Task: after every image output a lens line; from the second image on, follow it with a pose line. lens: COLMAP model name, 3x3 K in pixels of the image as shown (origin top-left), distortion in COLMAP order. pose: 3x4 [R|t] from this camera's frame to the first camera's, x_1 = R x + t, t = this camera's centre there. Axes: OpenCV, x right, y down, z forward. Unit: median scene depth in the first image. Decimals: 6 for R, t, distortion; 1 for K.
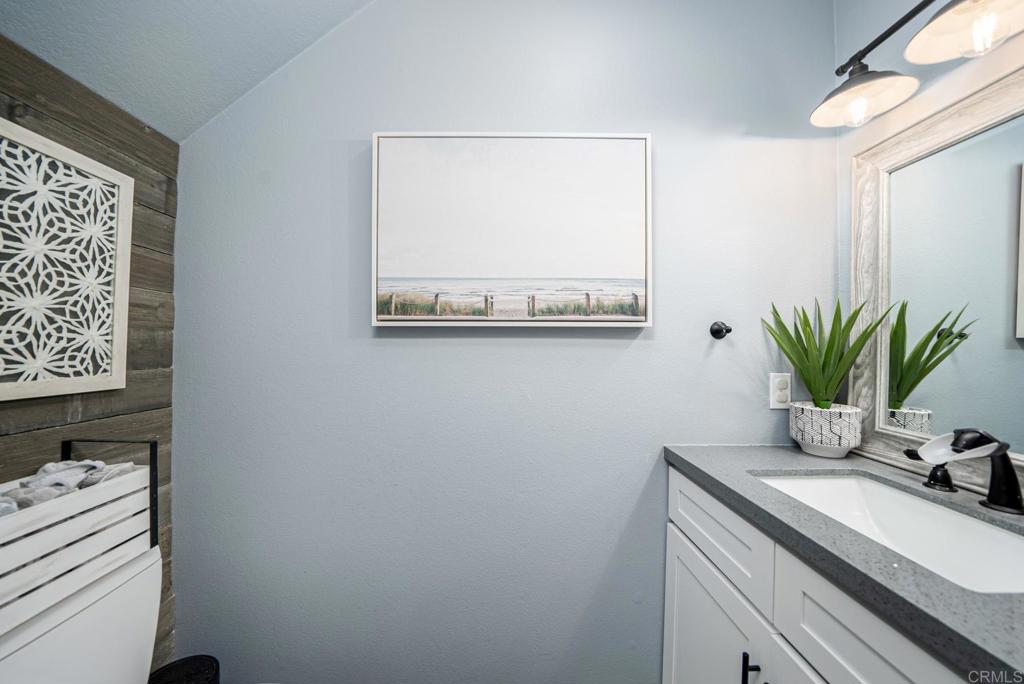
lens RADIAL K [[360.6, 0, 504.4], [0, 360.6, 340.6], [0, 0, 1]] dist [-0.024251, 0.002490]
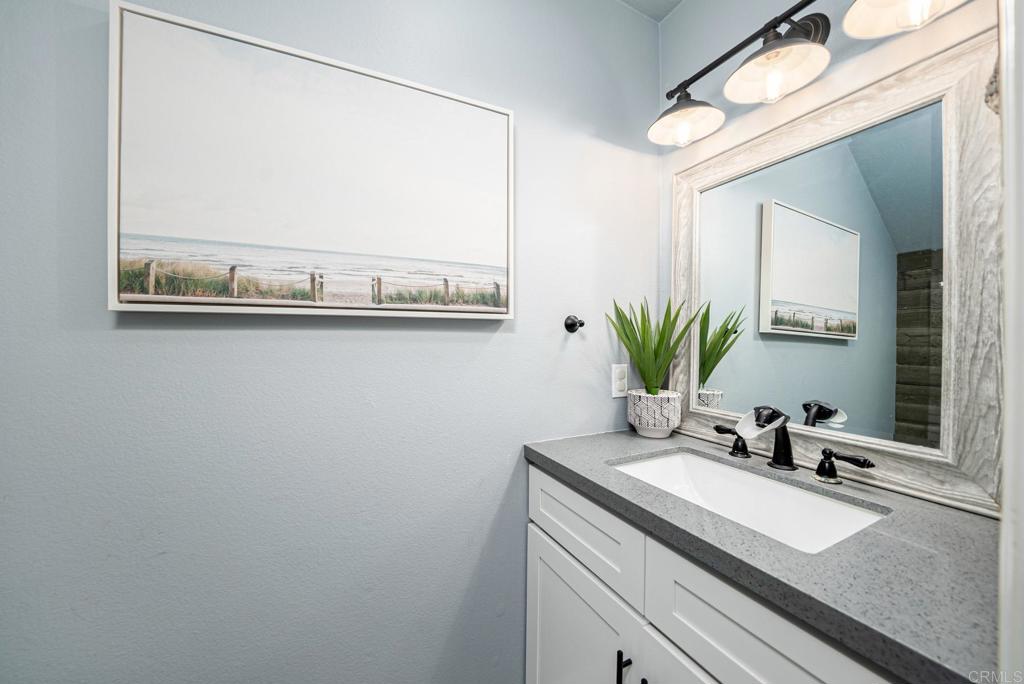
lens RADIAL K [[360.6, 0, 504.4], [0, 360.6, 340.6], [0, 0, 1]] dist [-0.024251, 0.002490]
pose [[0.897694, -0.006242, 0.440574, -0.026190], [-0.000965, 0.999869, 0.016131, 0.002106], [-0.440617, -0.014906, 0.897571, 0.191653]]
